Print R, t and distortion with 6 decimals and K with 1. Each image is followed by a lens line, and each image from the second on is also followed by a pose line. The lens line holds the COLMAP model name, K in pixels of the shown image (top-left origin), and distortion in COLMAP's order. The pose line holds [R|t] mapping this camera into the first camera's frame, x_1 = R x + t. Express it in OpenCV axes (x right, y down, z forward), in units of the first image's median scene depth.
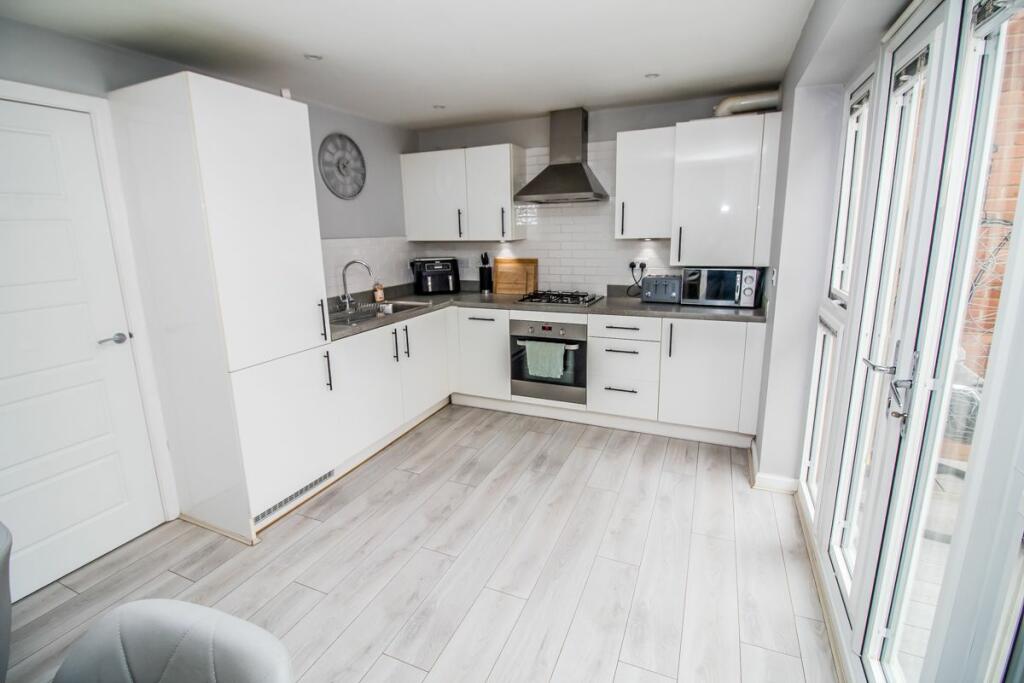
lens RADIAL K [[472.0, 0, 512.0], [0, 472.0, 341.5], [0, 0, 1]] dist [-0.000439, -0.000018]
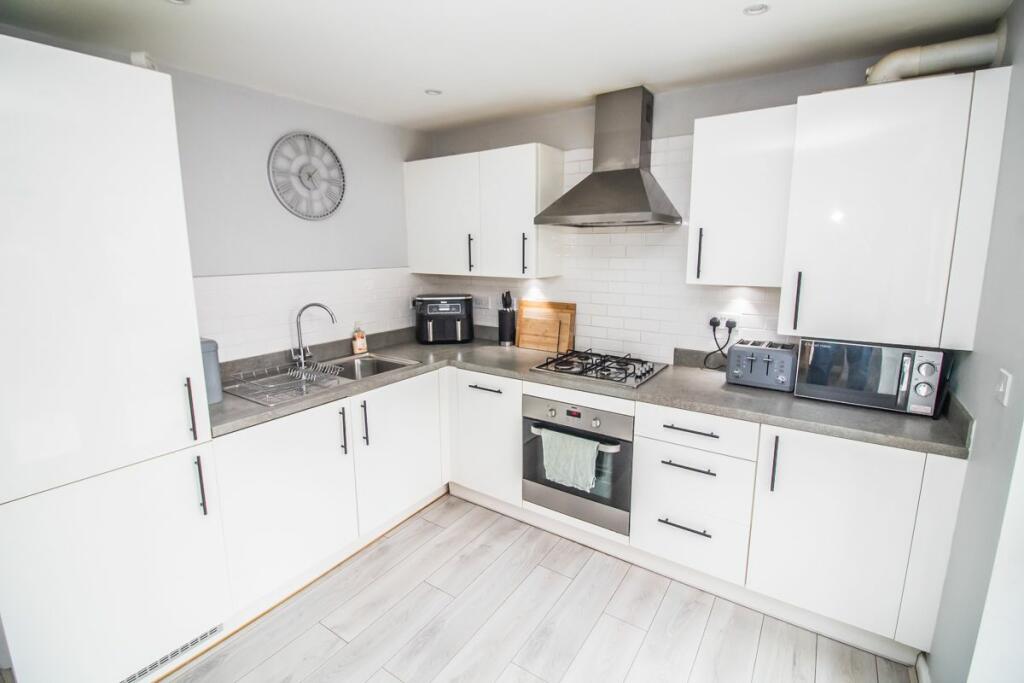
lens RADIAL K [[477.6, 0, 512.0], [0, 477.6, 341.5], [0, 0, 1]] dist [-0.021508, -0.000315]
pose [[0.984786, 0.049750, -0.166498, 0.093876], [-0.056386, 0.997782, -0.035365, -0.100105], [0.164369, 0.044216, 0.985407, 0.318645]]
